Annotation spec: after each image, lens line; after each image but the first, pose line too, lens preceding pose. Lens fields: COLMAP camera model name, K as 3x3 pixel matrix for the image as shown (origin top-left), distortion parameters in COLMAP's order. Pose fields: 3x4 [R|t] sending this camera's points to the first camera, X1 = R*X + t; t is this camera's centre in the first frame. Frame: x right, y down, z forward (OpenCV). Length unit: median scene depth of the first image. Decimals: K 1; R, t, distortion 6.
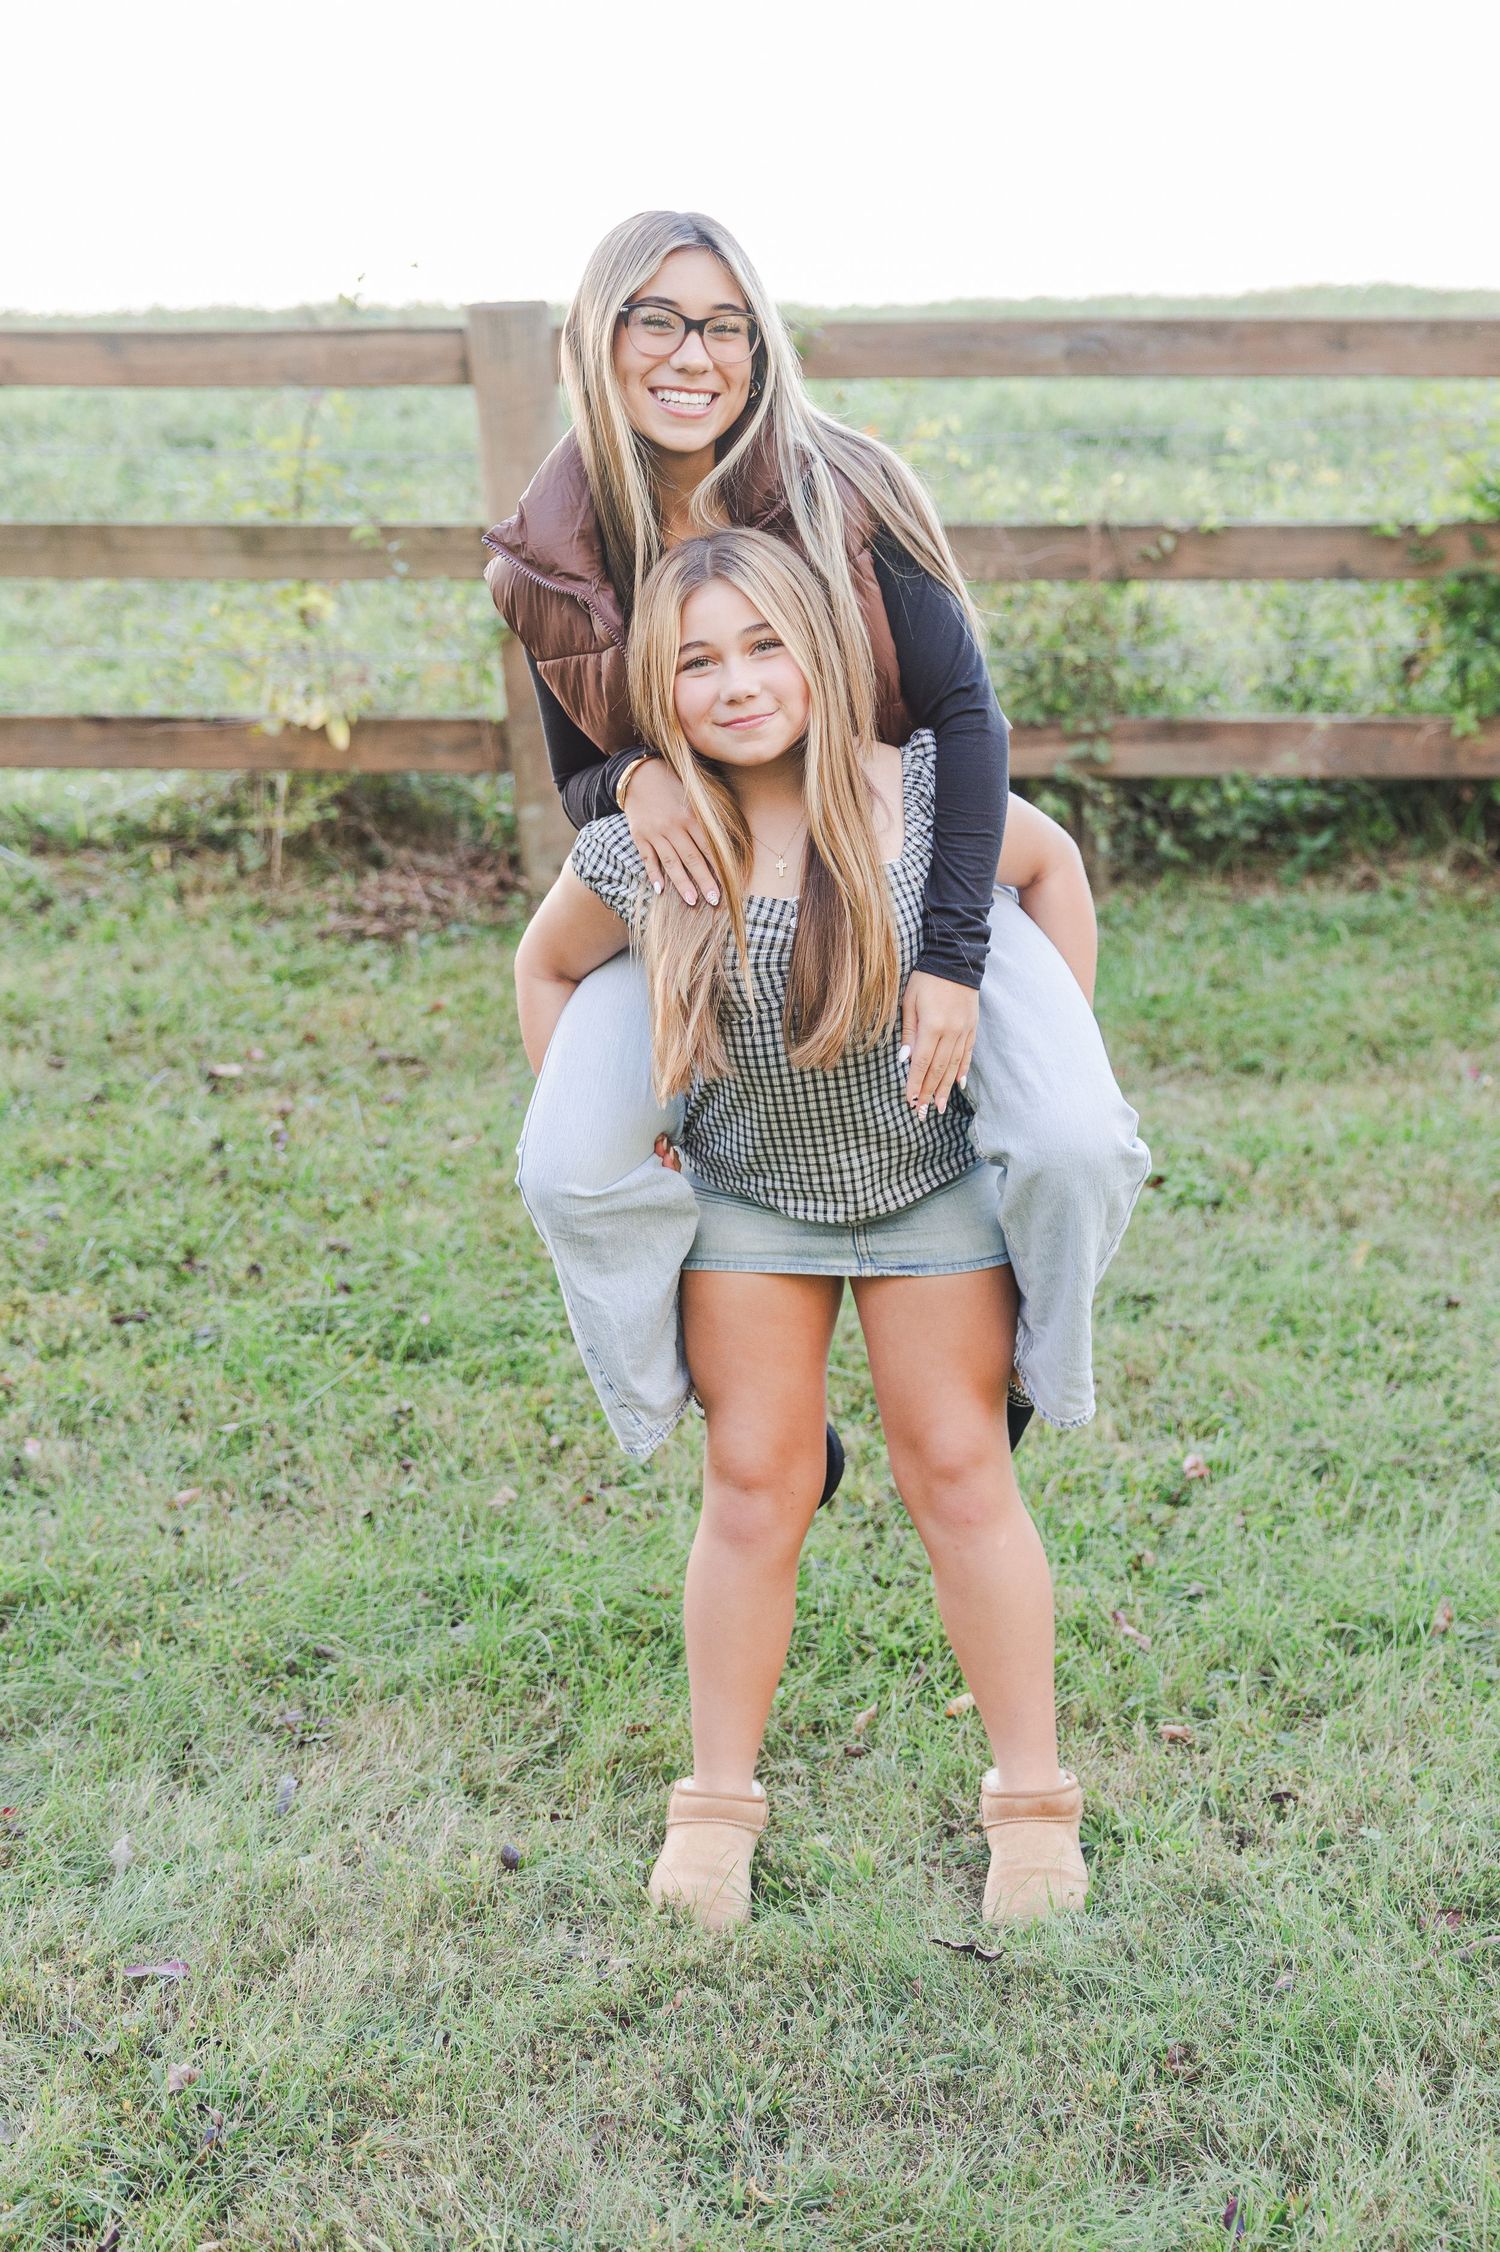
lens RADIAL K [[3140.8, 0, 808.6], [0, 3140.8, 1126.9], [0, 0, 1]] dist [0.034416, 0.037867]
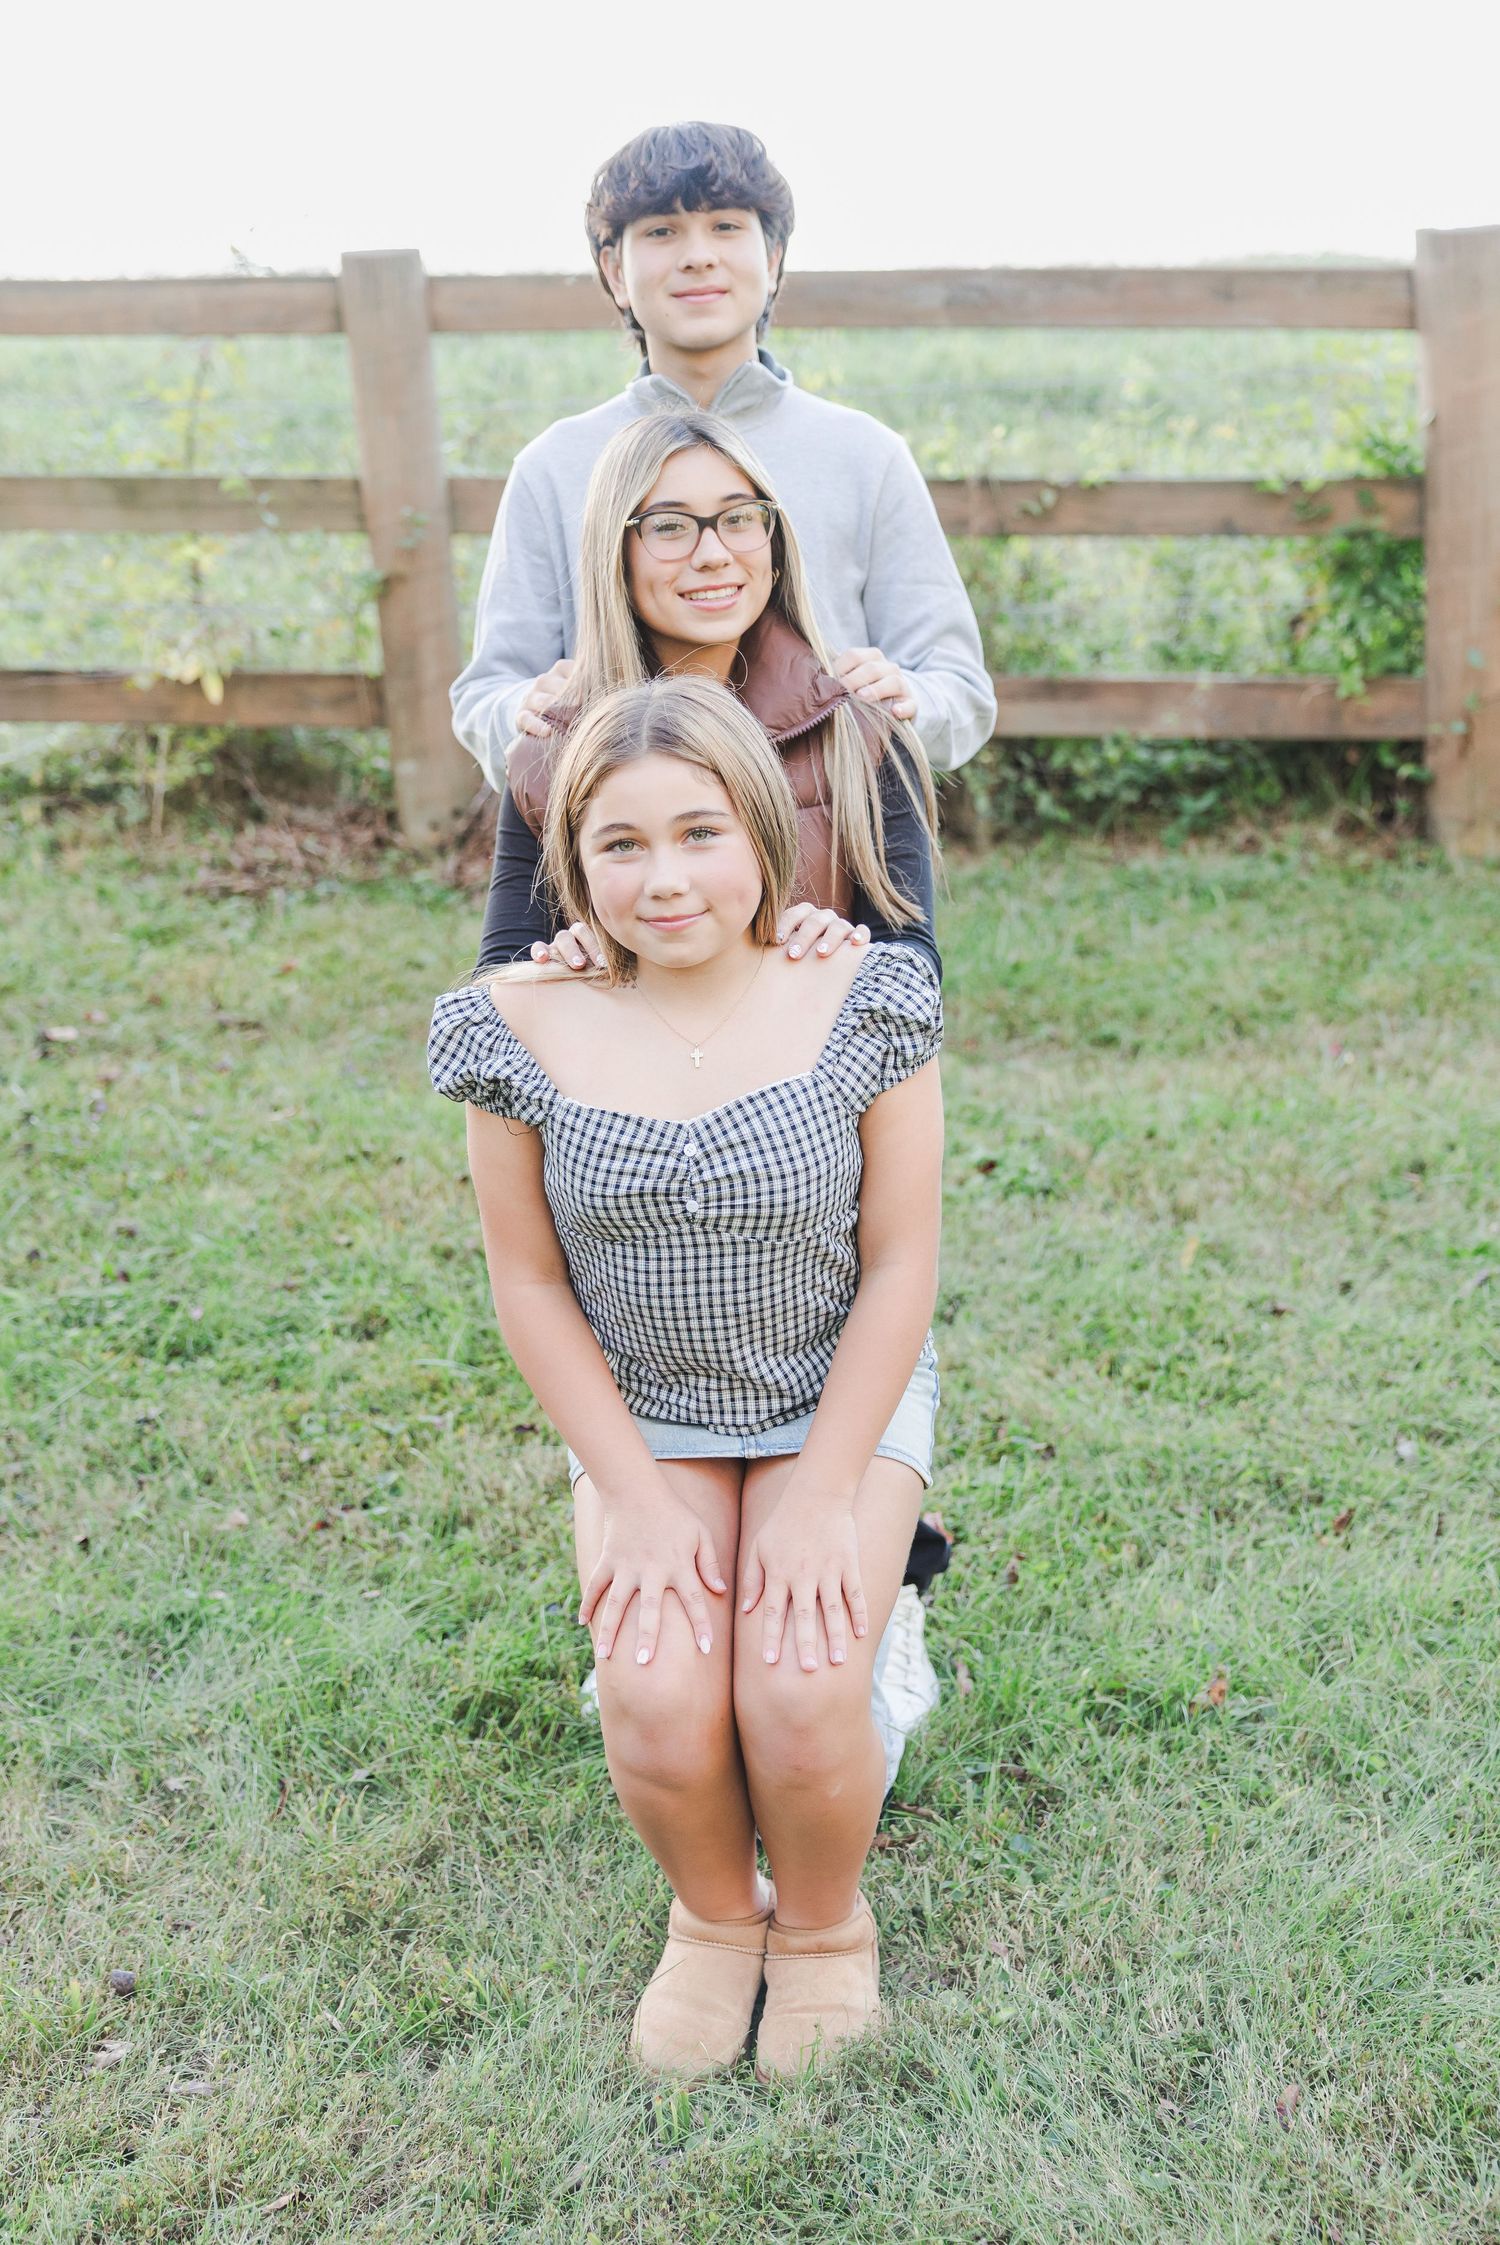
lens RADIAL K [[2885.6, 0, 750.0], [0, 2885.6, 1122.5], [0, 0, 1]] dist [0.025028, 0.014518]
pose [[0.999661, 0.009130, -0.024370, 0.045063], [-0.008448, 0.999574, 0.027932, -0.015150], [0.024614, -0.027716, 0.999313, 0.091122]]
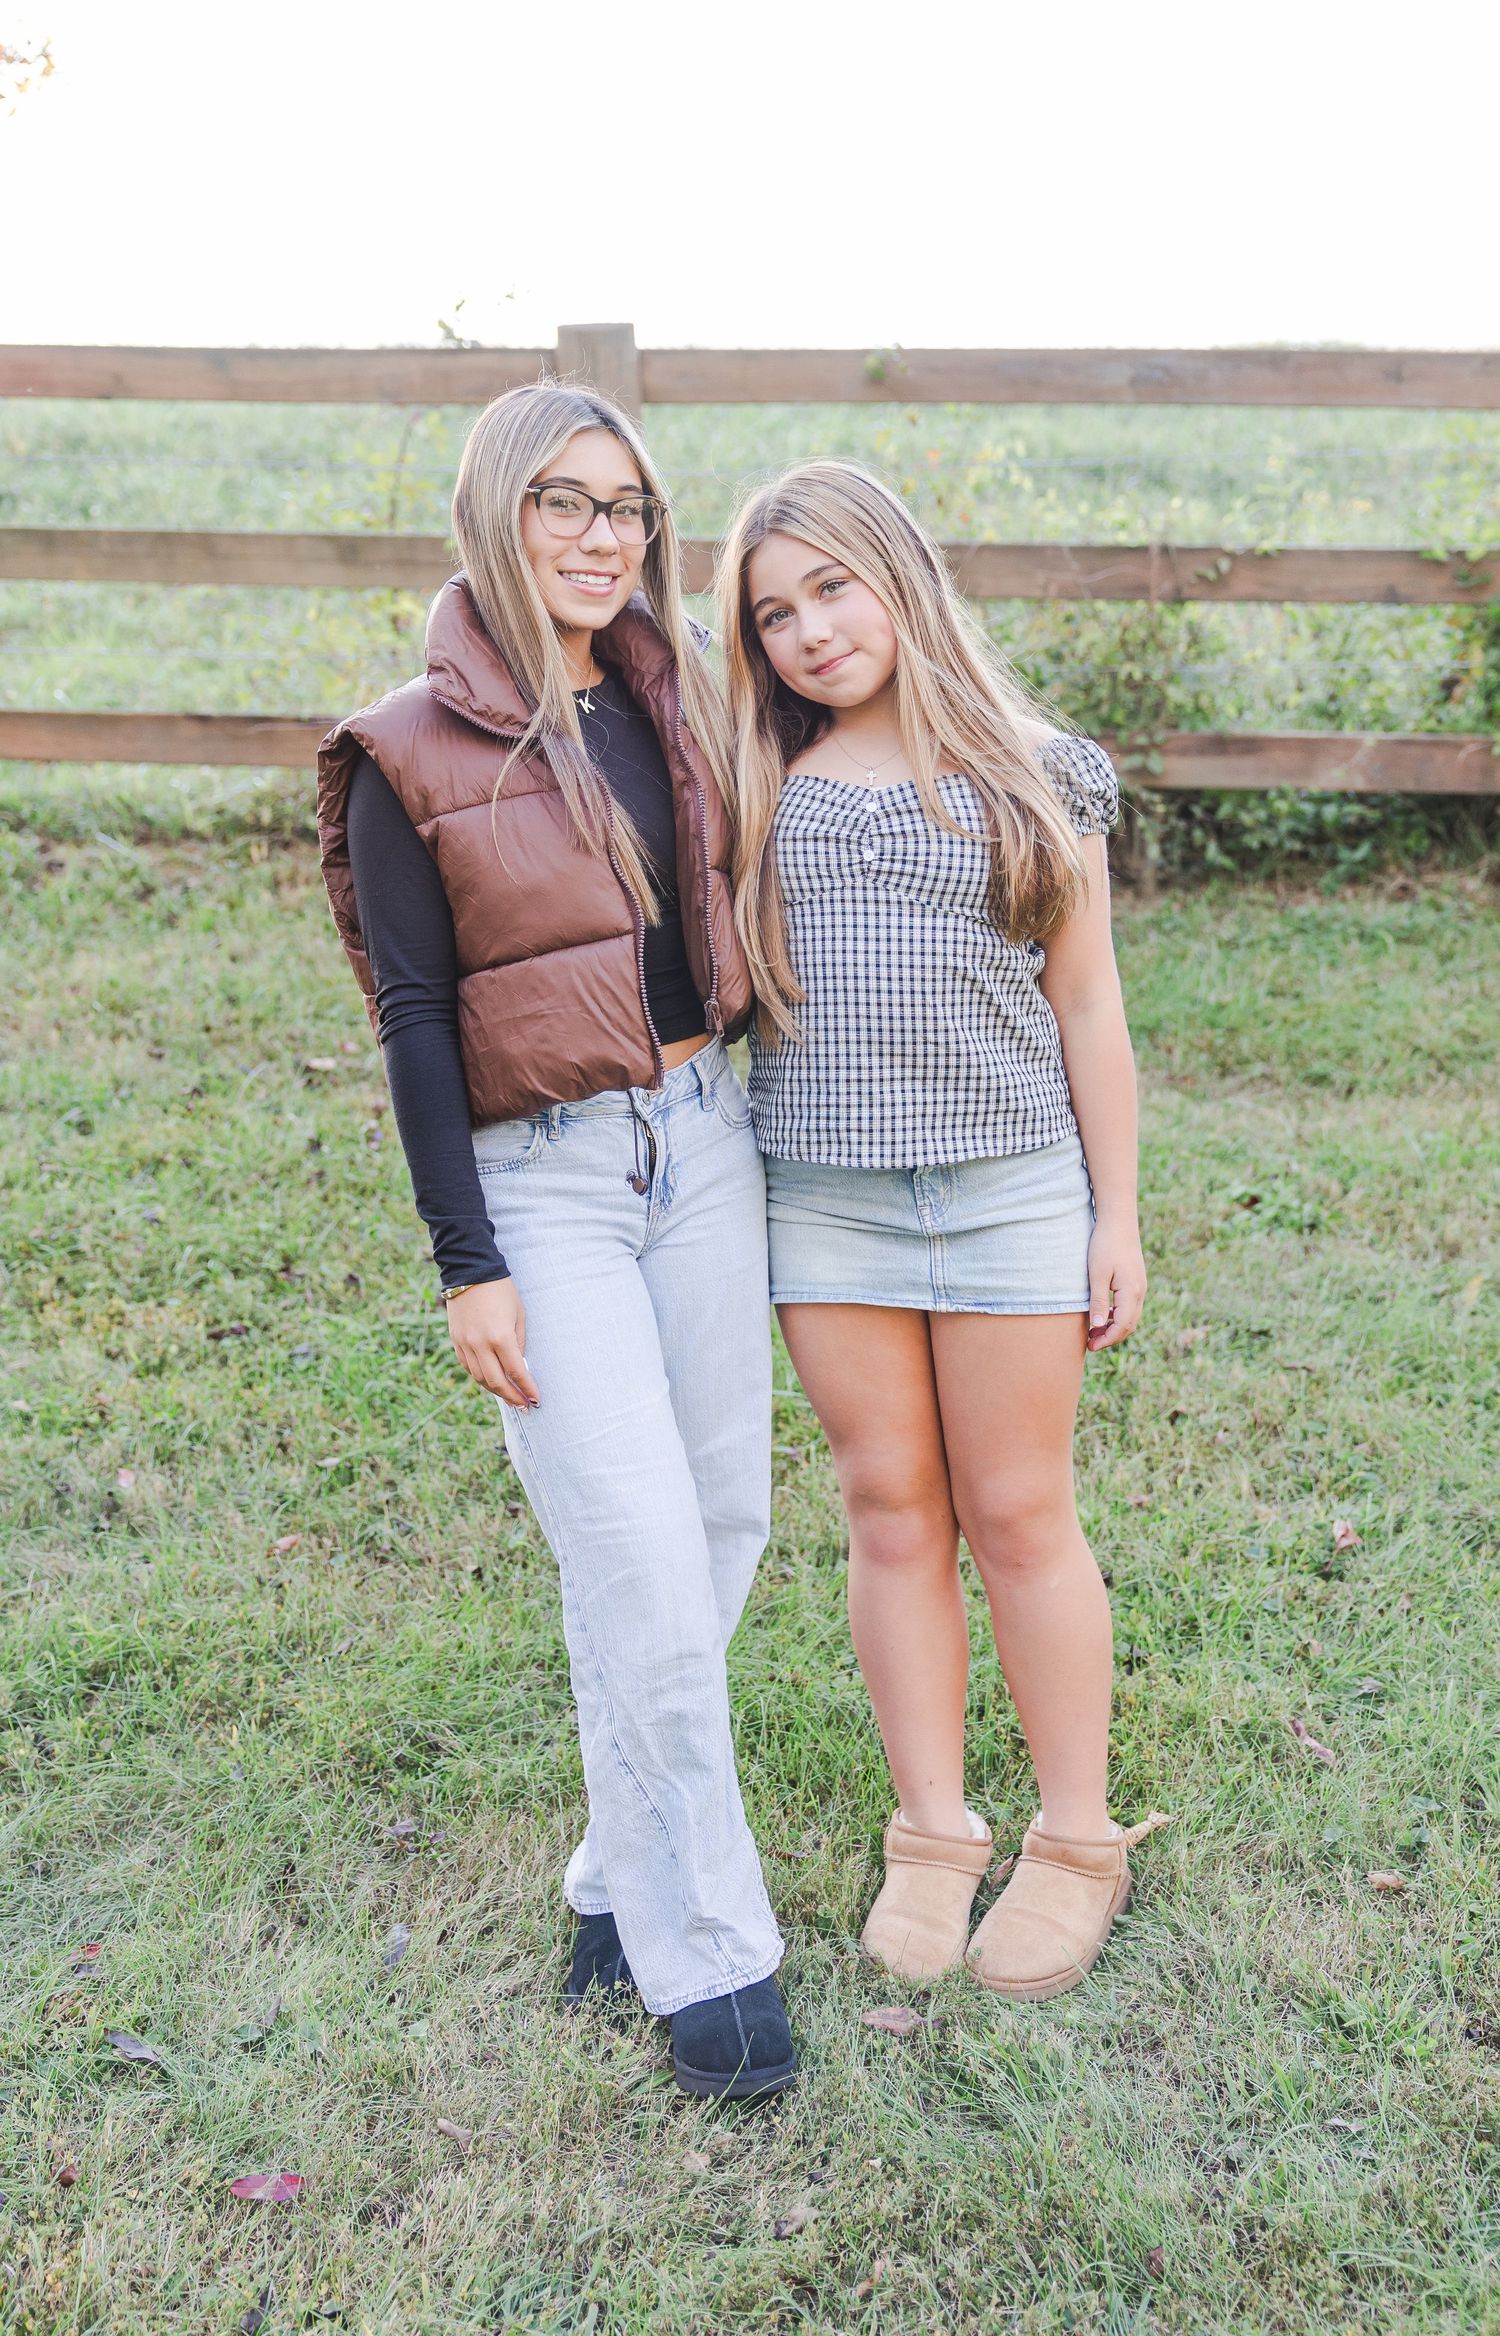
lens RADIAL K [[2632.2, 0, 770.4], [0, 2632.2, 1110.6], [0, 0, 1]] dist [0.028302, 0.023996]
pose [[0.999840, 0.017087, -0.005324, -0.029037], [-0.016977, 0.999654, 0.020075, -0.019700], [0.005666, -0.019982, 0.999784, 0.120875]]
